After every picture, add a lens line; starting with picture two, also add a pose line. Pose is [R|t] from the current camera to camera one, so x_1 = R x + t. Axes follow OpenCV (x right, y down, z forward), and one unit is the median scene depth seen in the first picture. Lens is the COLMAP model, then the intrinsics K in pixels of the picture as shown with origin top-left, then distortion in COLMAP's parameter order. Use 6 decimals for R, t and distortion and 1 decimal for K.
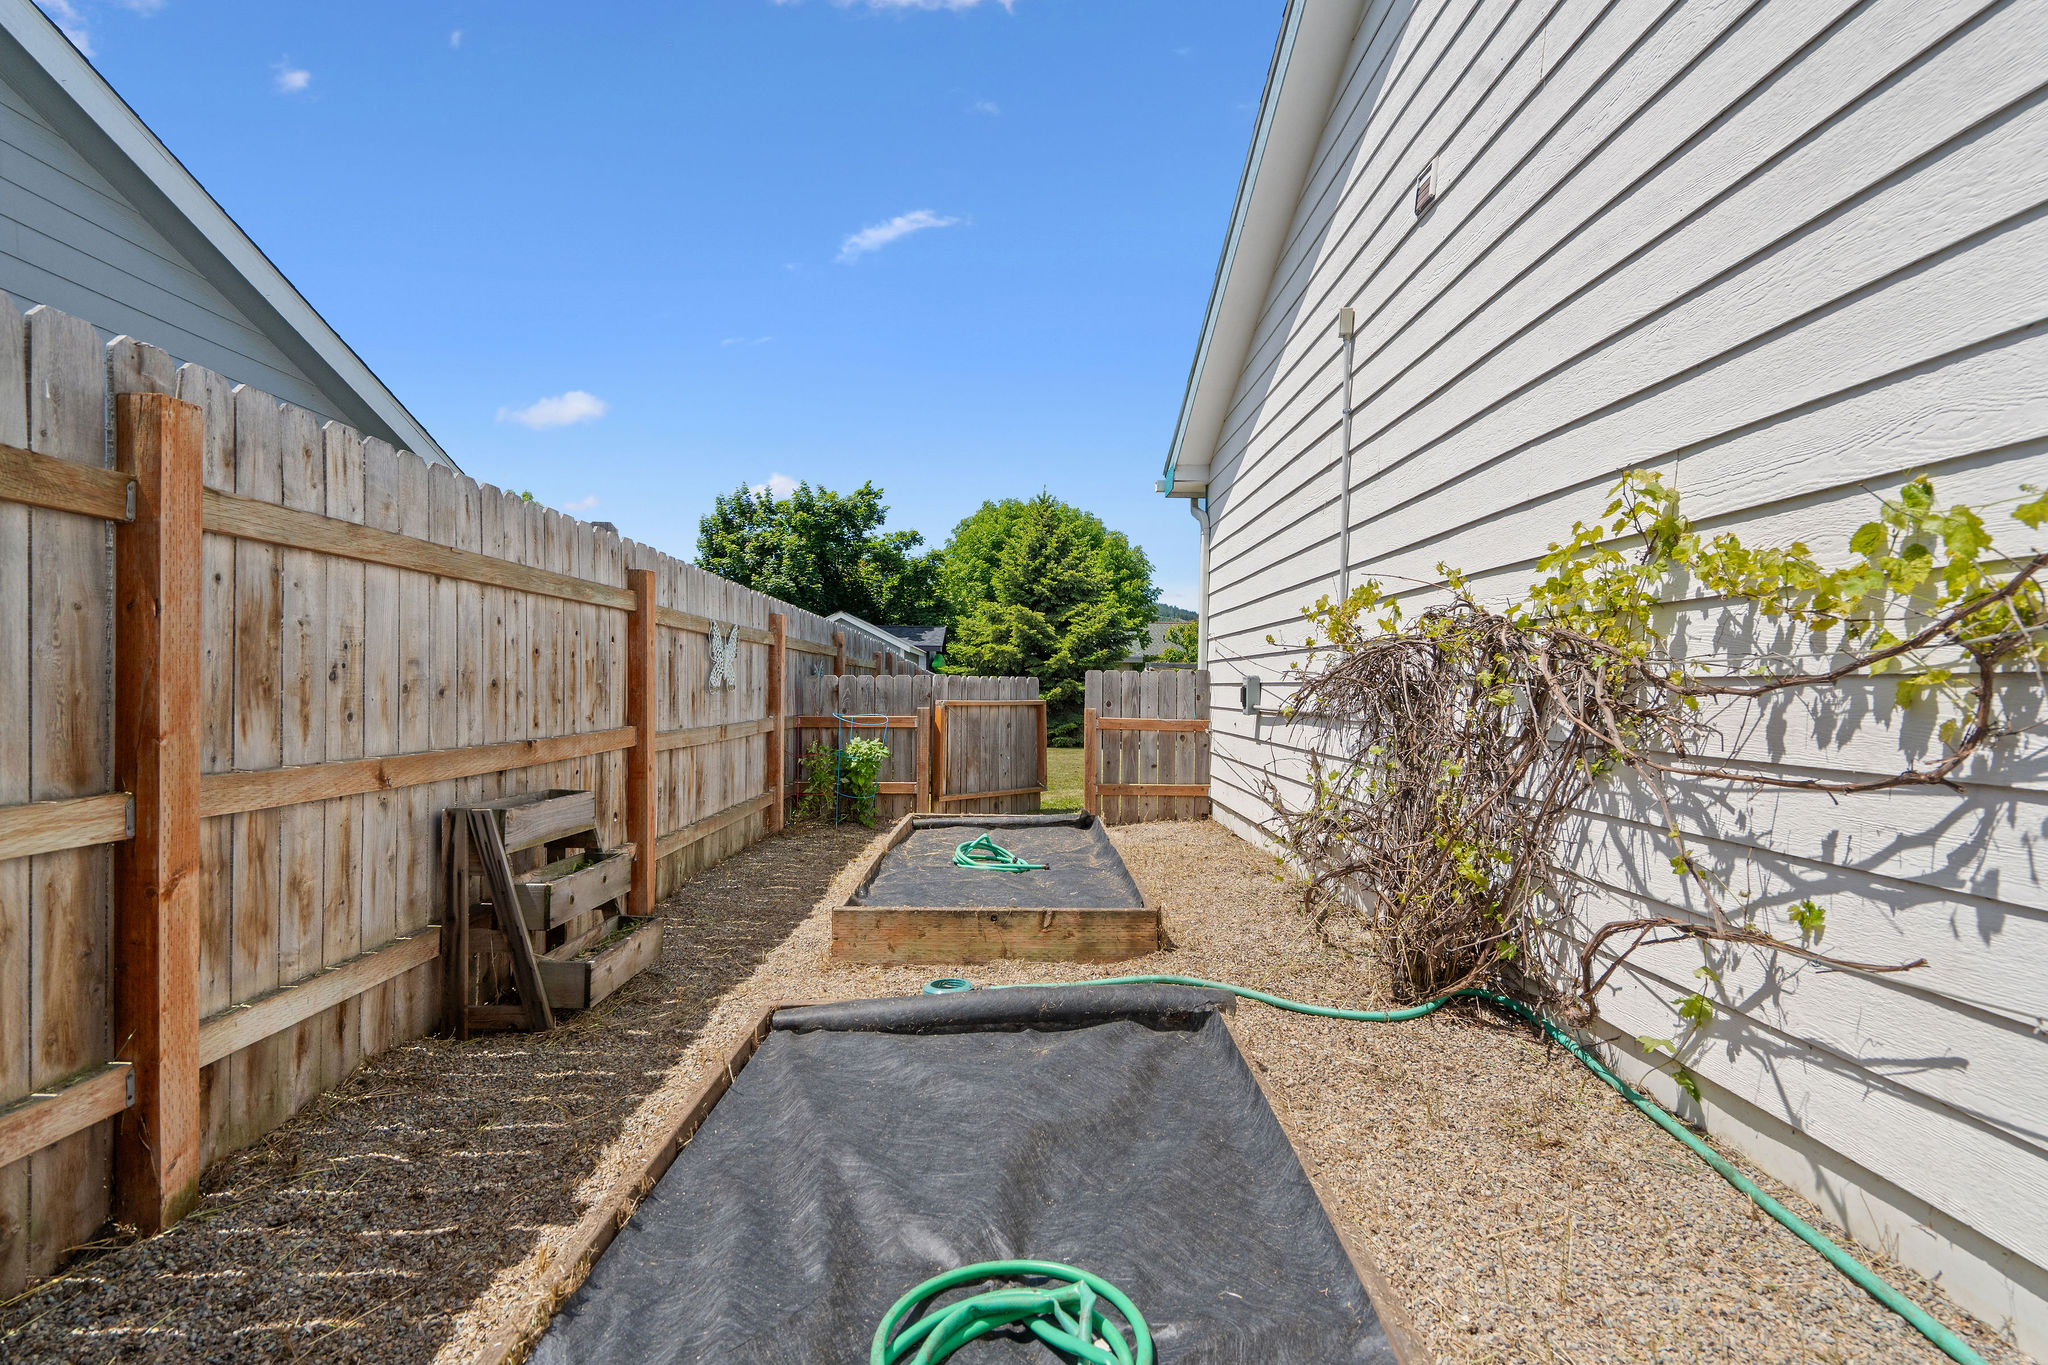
lens RADIAL K [[934.0, 0, 1026.0], [0, 934.0, 689.9], [0, 0, 1]] dist [-0.001103, 0.000877]
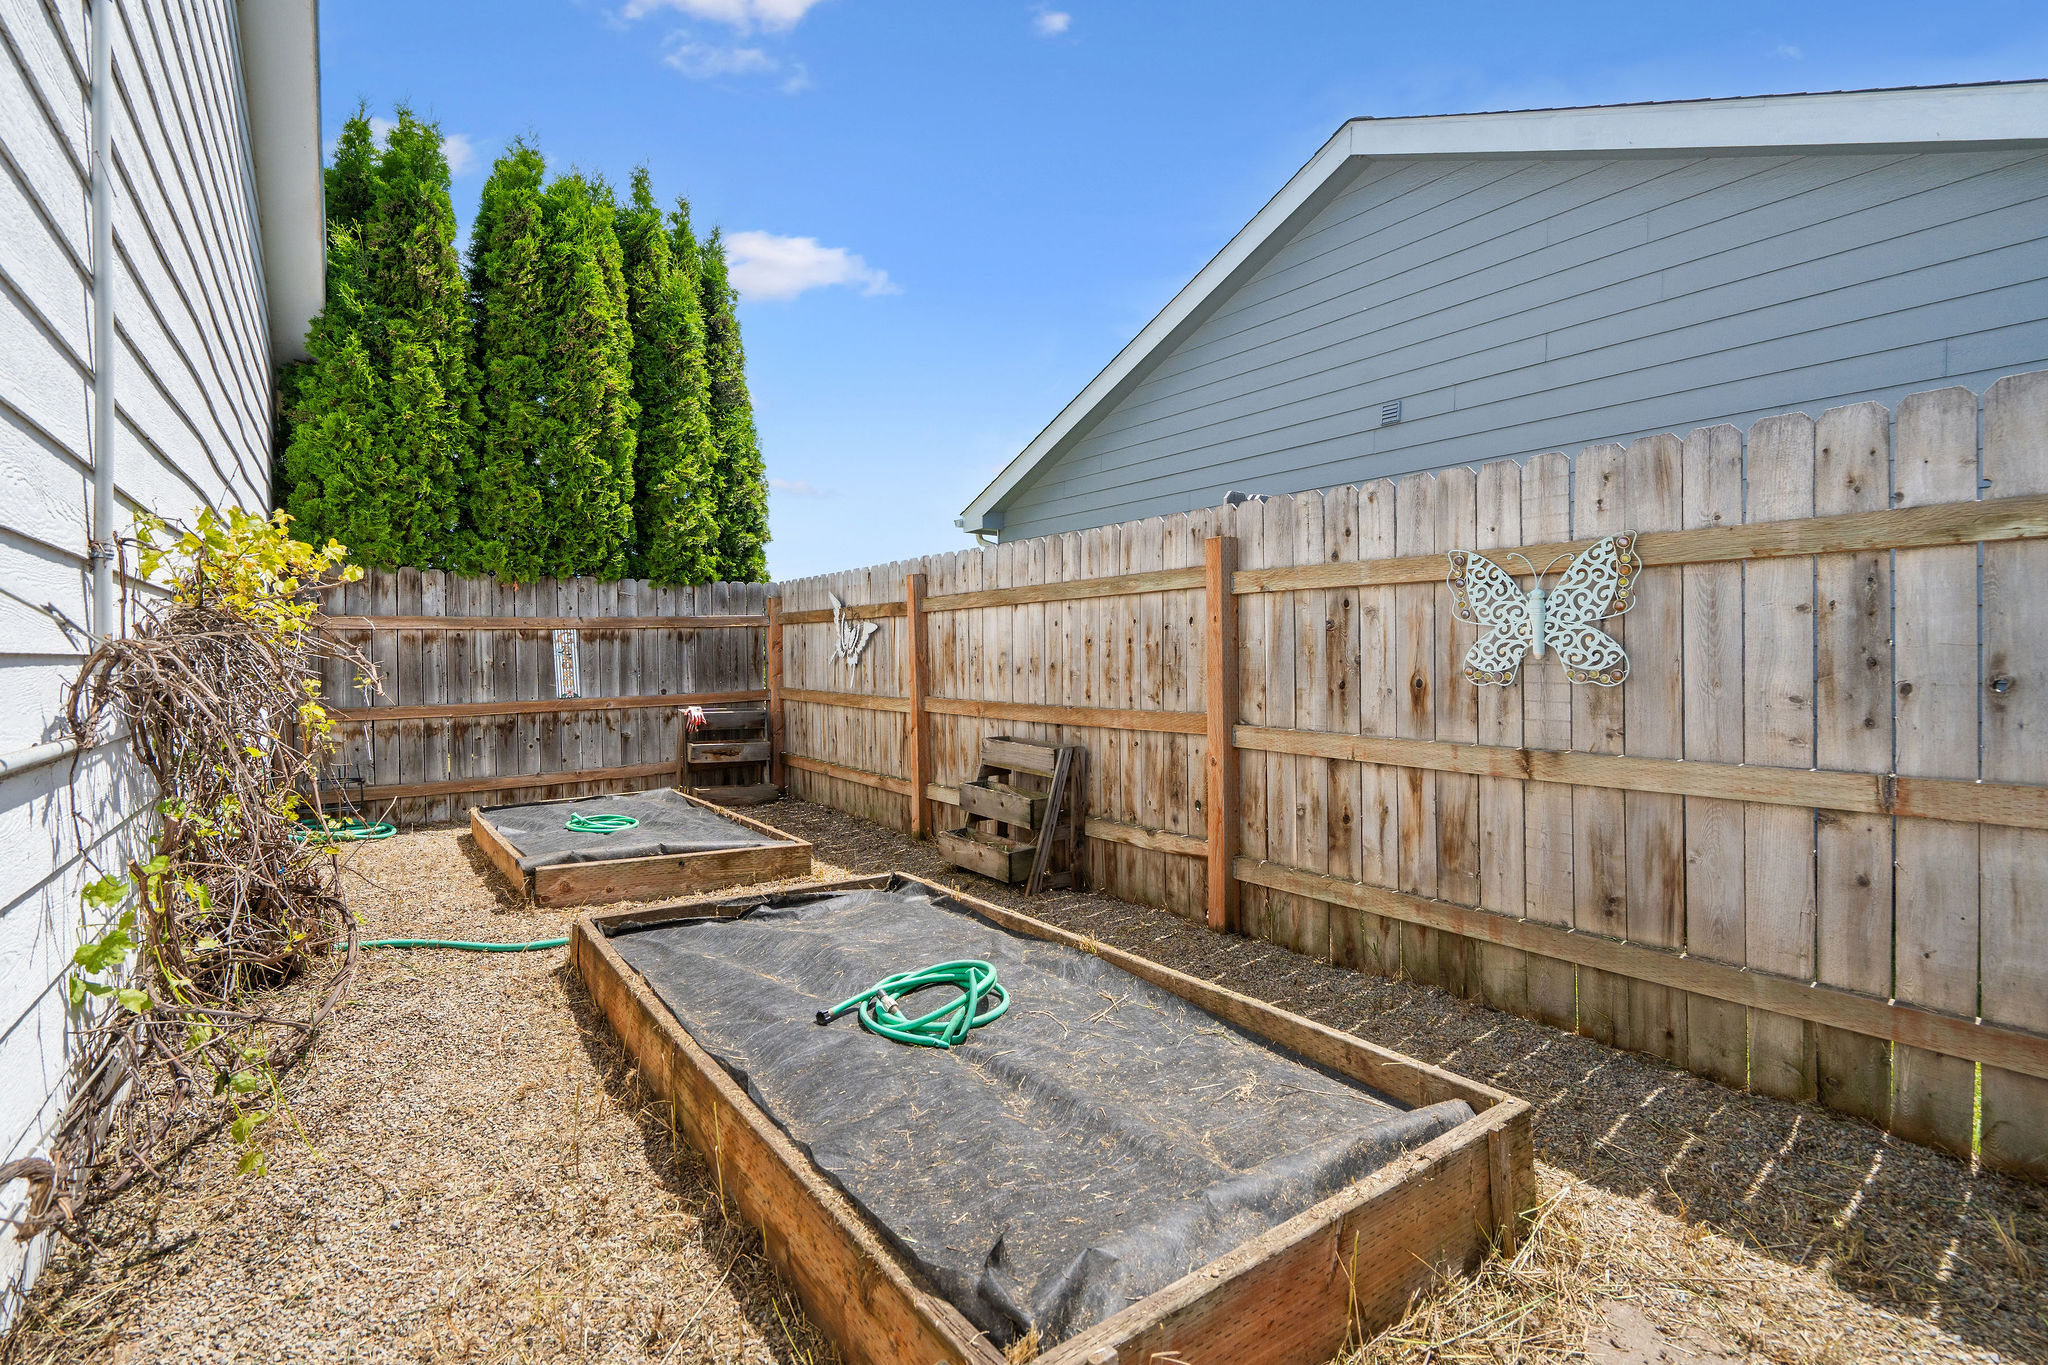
lens RADIAL K [[934.0, 0, 1008.9], [0, 934.0, 671.9], [0, 0, 1]] dist [-0.001103, 0.000877]
pose [[-0.815232, 0.002836, -0.579128, 0.400102], [-0.006204, 0.999888, 0.013630, -0.018642], [0.579102, 0.014704, -0.815123, 2.400262]]
